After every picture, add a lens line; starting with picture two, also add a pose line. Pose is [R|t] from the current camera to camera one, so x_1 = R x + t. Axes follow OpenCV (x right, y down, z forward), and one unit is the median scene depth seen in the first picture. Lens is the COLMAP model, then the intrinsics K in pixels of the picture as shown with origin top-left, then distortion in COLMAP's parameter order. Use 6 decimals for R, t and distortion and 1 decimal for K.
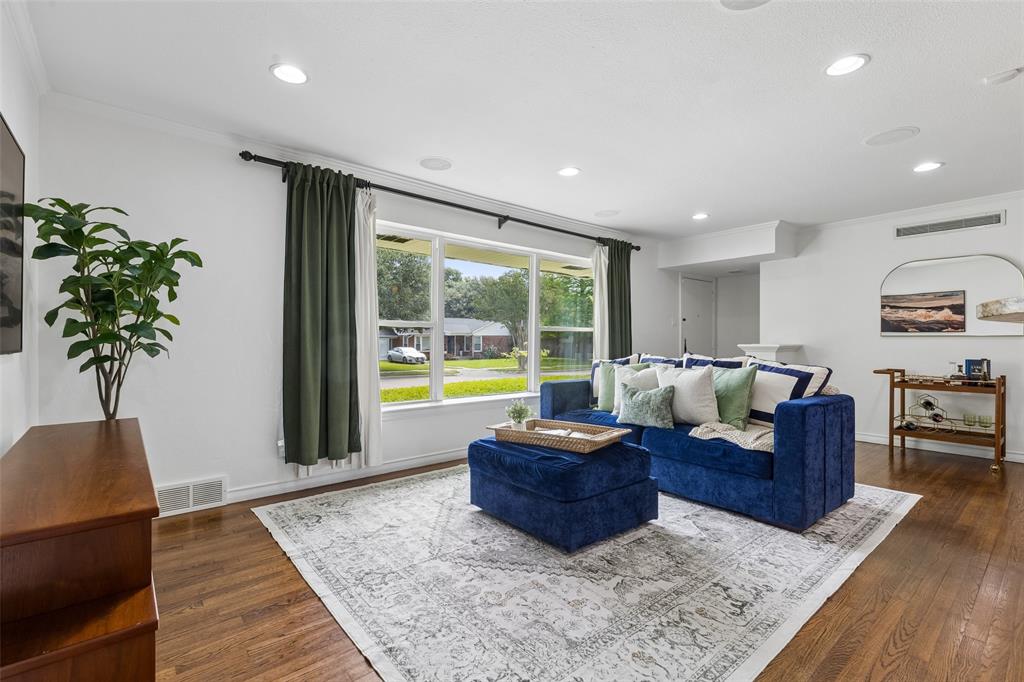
lens RADIAL K [[461.6, 0, 496.3], [0, 461.6, 350.0], [0, 0, 1]] dist [0.000842, -0.001339]
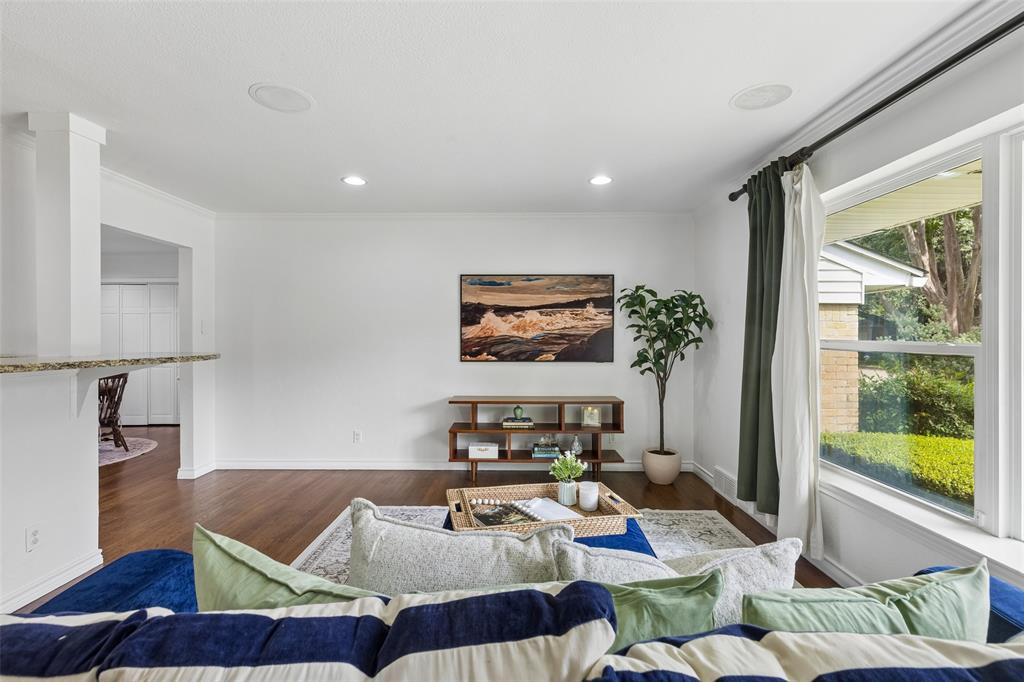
lens RADIAL K [[461.6, 0, 512.1], [0, 461.6, 338.4], [0, 0, 1]] dist [0.000842, -0.001339]
pose [[-0.621203, 0.000034, -0.783650, 0.926491], [-0.016715, 0.999772, 0.013294, -0.119016], [0.783472, 0.021357, -0.621060, 1.804715]]
